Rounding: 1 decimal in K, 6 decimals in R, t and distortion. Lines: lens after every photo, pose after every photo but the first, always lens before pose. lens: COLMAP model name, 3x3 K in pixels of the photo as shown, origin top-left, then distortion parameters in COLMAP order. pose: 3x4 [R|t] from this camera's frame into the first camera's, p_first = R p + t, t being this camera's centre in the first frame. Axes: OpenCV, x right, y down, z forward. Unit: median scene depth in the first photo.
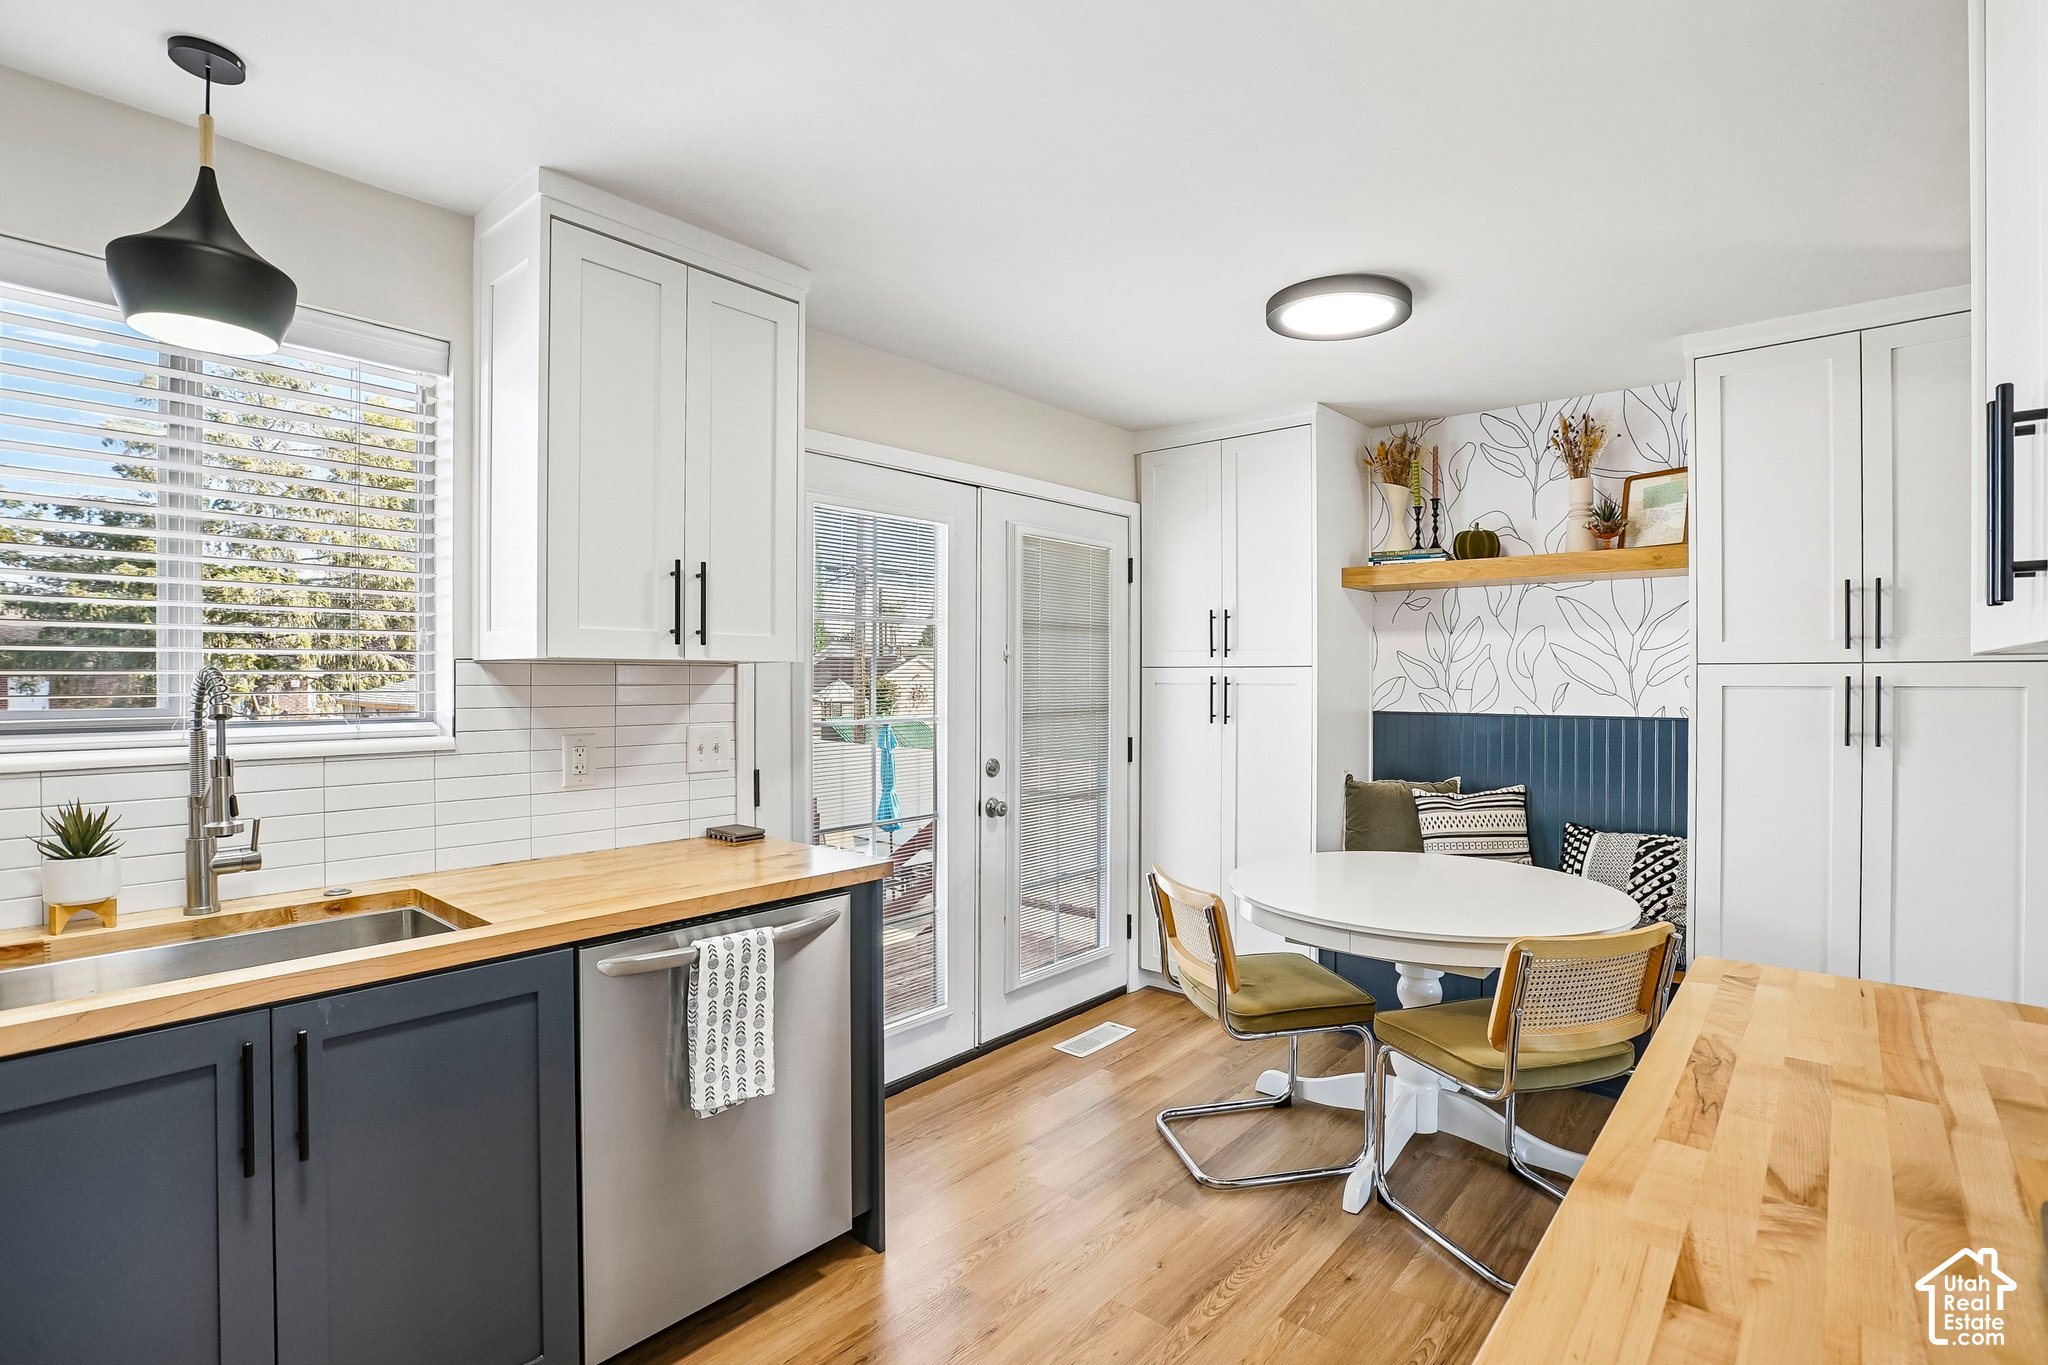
lens RADIAL K [[957.3, 0, 1032.9], [0, 957.3, 680.2], [0, 0, 1]] dist [-0.045403, 0.018825]
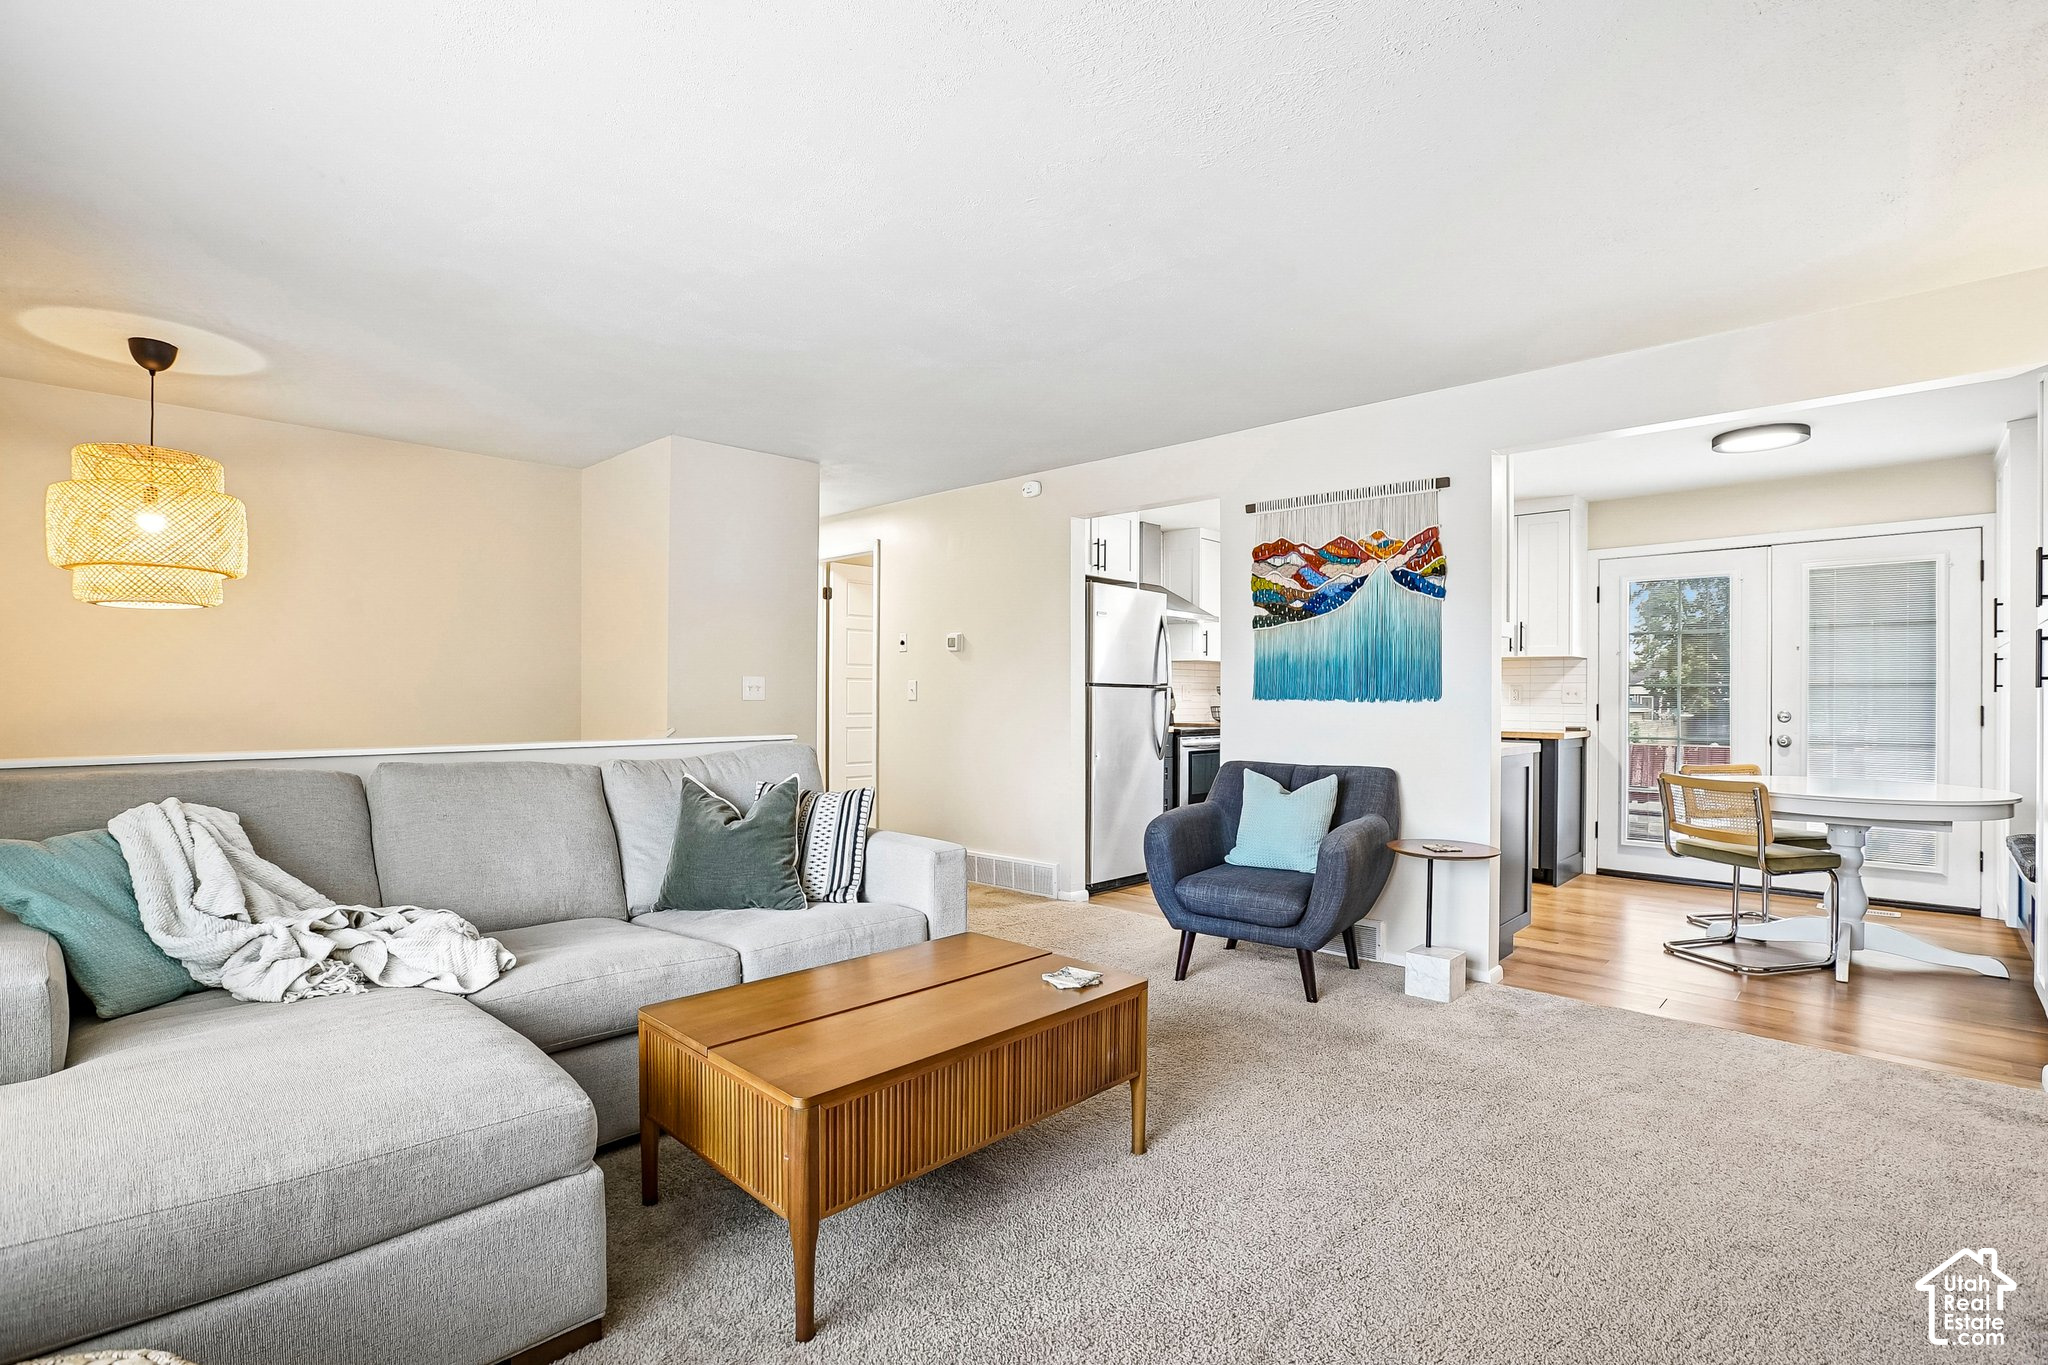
lens RADIAL K [[967.6, 0, 1058.0], [0, 967.6, 704.2], [0, 0, 1]] dist [-0.046806, 0.017530]
pose [[-0.021704, 0.006899, -0.999741, 2.155897], [-0.007950, 0.999943, 0.007073, 0.094255], [0.999733, 0.008102, -0.021648, -0.248476]]
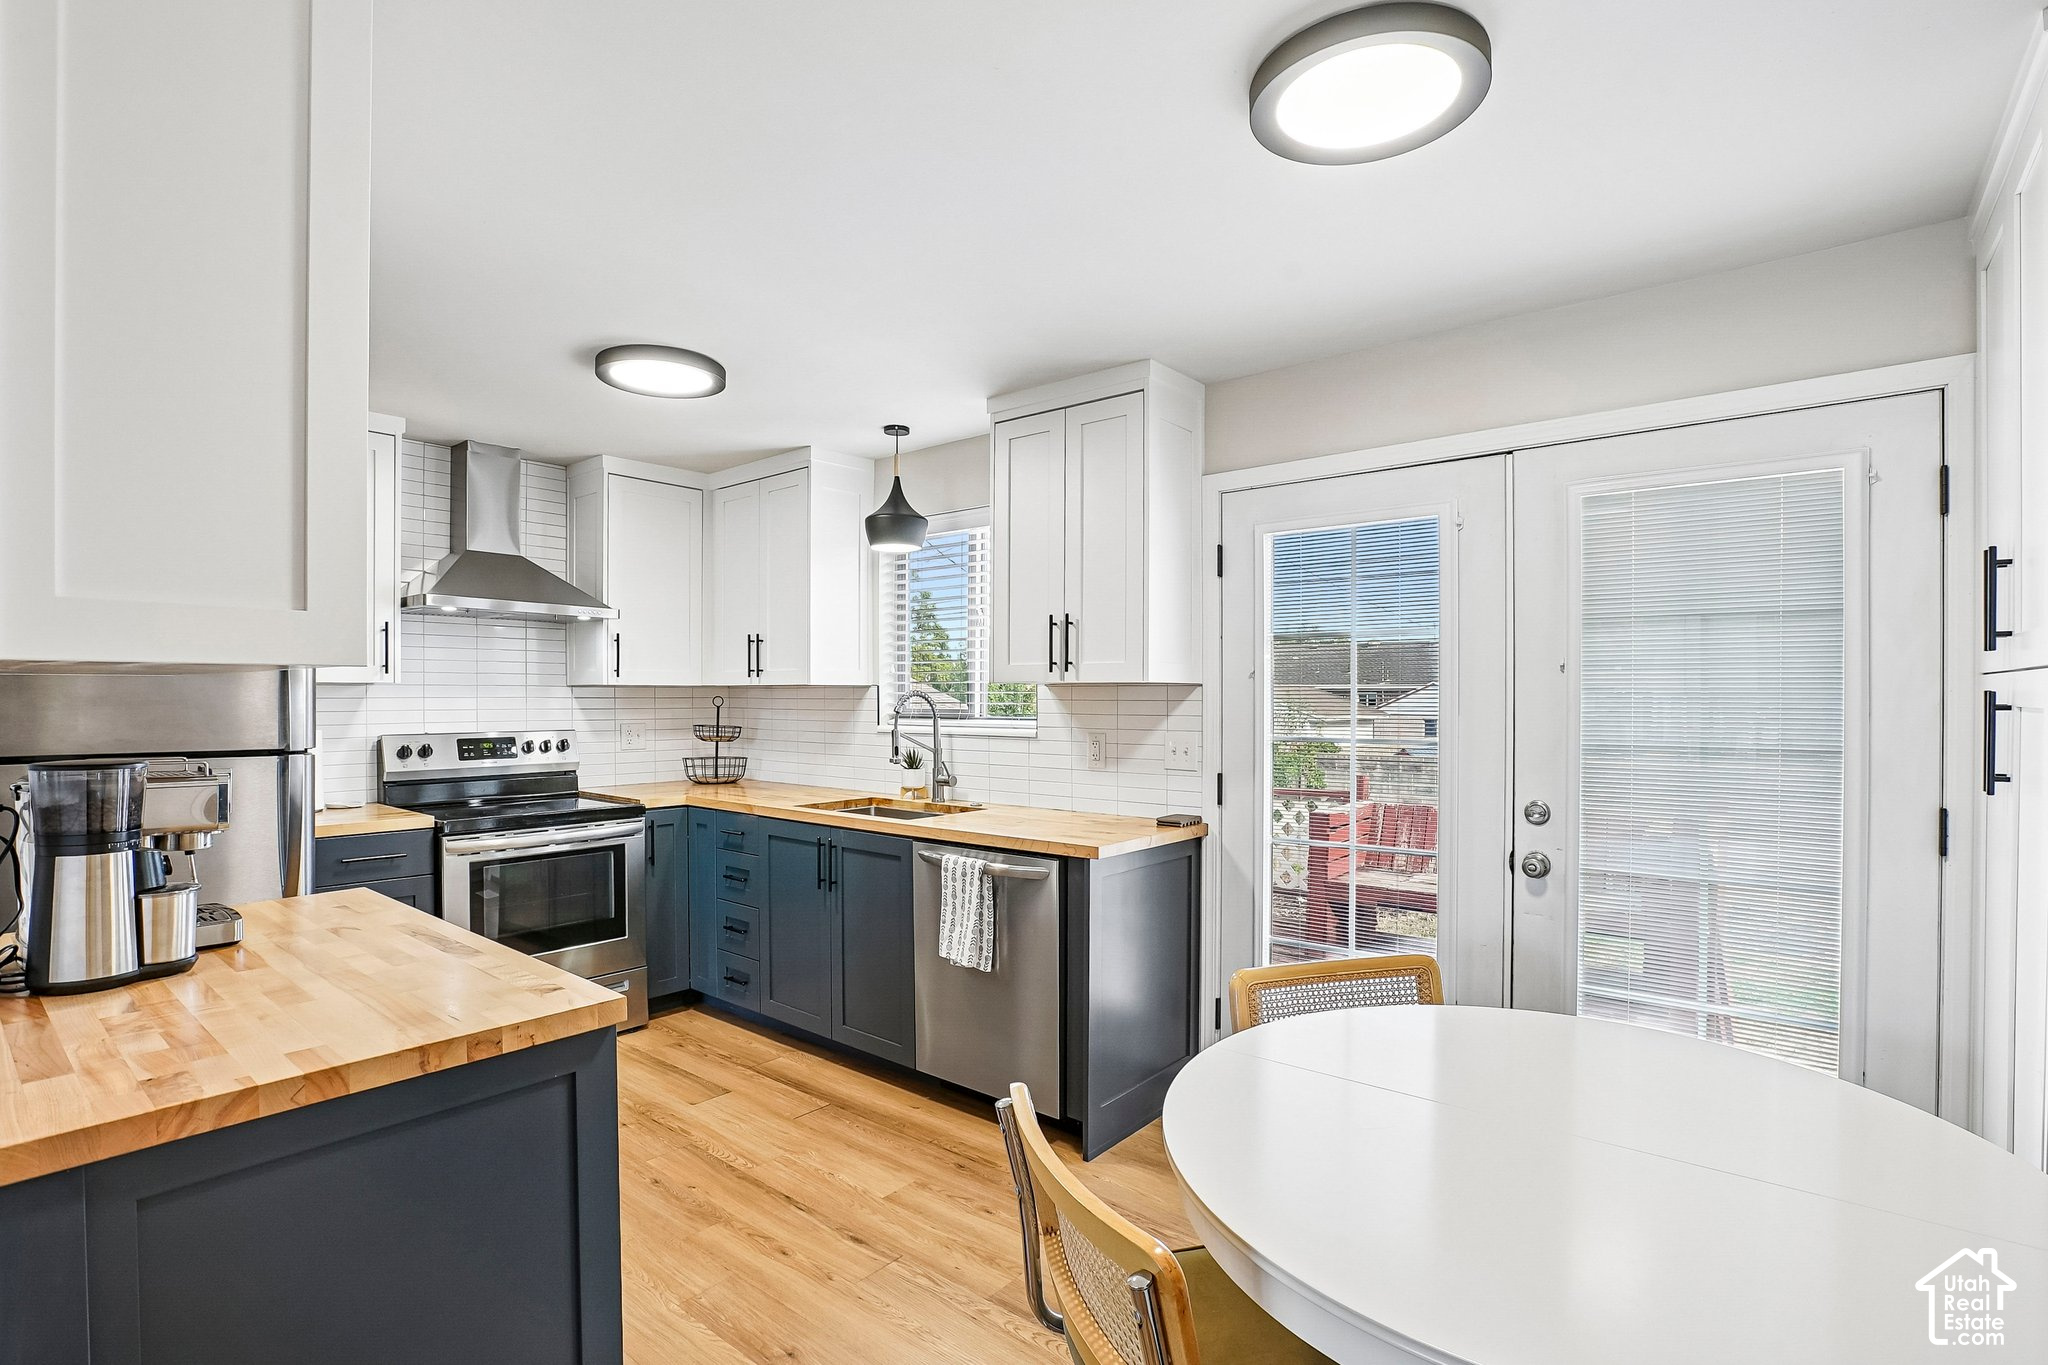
lens RADIAL K [[967.6, 0, 1058.0], [0, 967.6, 704.2], [0, 0, 1]] dist [-0.046806, 0.017530]
pose [[0.047615, 0.006880, -0.998842, 0.960688], [-0.003035, 0.999973, 0.006743, 0.001120], [0.998861, 0.002710, 0.047635, 0.801875]]
